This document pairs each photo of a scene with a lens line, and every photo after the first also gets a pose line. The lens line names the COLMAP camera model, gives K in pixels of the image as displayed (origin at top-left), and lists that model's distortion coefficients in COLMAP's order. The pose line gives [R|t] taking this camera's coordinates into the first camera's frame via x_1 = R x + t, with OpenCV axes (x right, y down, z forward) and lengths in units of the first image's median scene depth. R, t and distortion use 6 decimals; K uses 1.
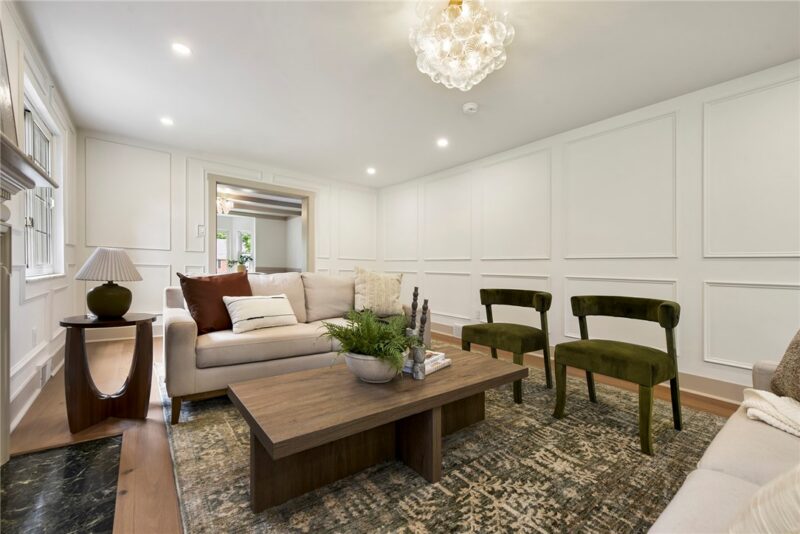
lens RADIAL K [[349.0, 0, 400.0], [0, 349.0, 267.0], [0, 0, 1]] dist [0.002056, 0.000069]
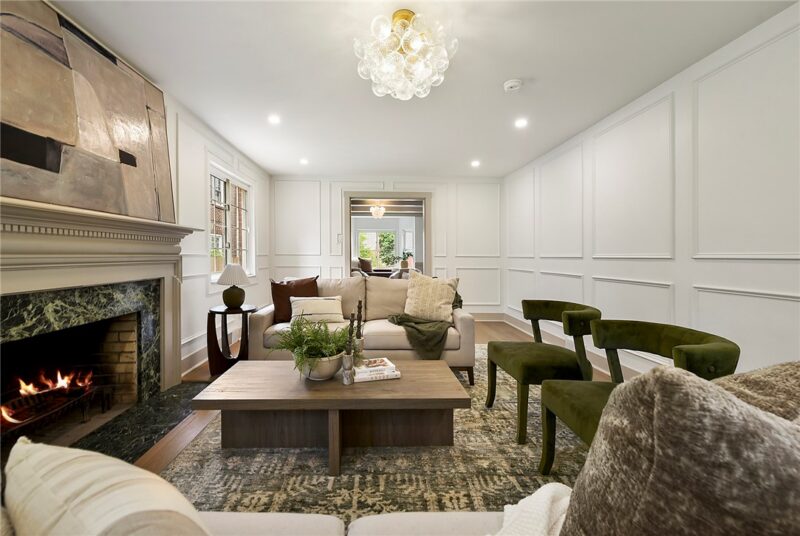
lens RADIAL K [[352.2, 0, 345.2], [0, 352.2, 259.7], [0, 0, 1]] dist [0.001764, 0.000097]
pose [[0.768947, -0.022270, -0.638924, 0.591243], [0.026087, 0.999654, -0.003448, -0.054826], [0.638780, -0.014016, 0.769262, 0.103644]]
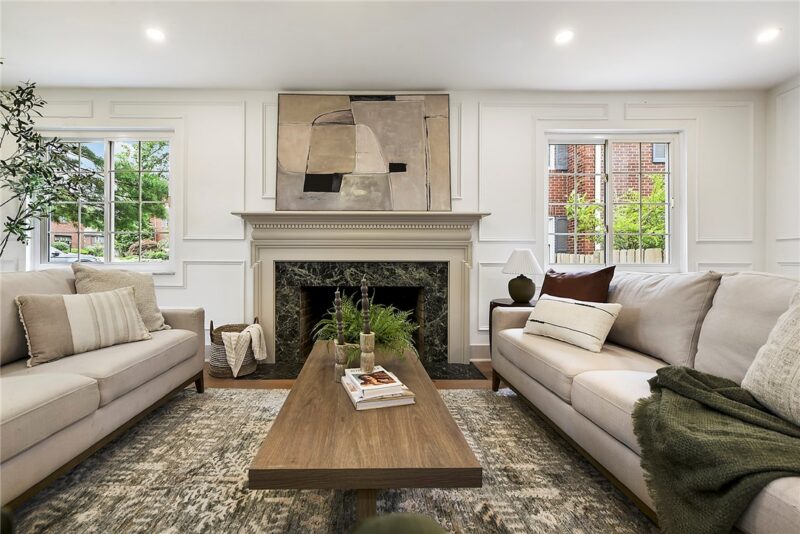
lens RADIAL K [[349.0, 0, 400.0], [0, 349.0, 267.0], [0, 0, 1]] dist [0.002056, 0.000069]
pose [[-0.598396, -0.023992, -0.800841, 0.522709], [-0.021957, 0.999667, -0.013542, 0.027190], [0.800900, 0.009480, -0.598724, 1.236022]]
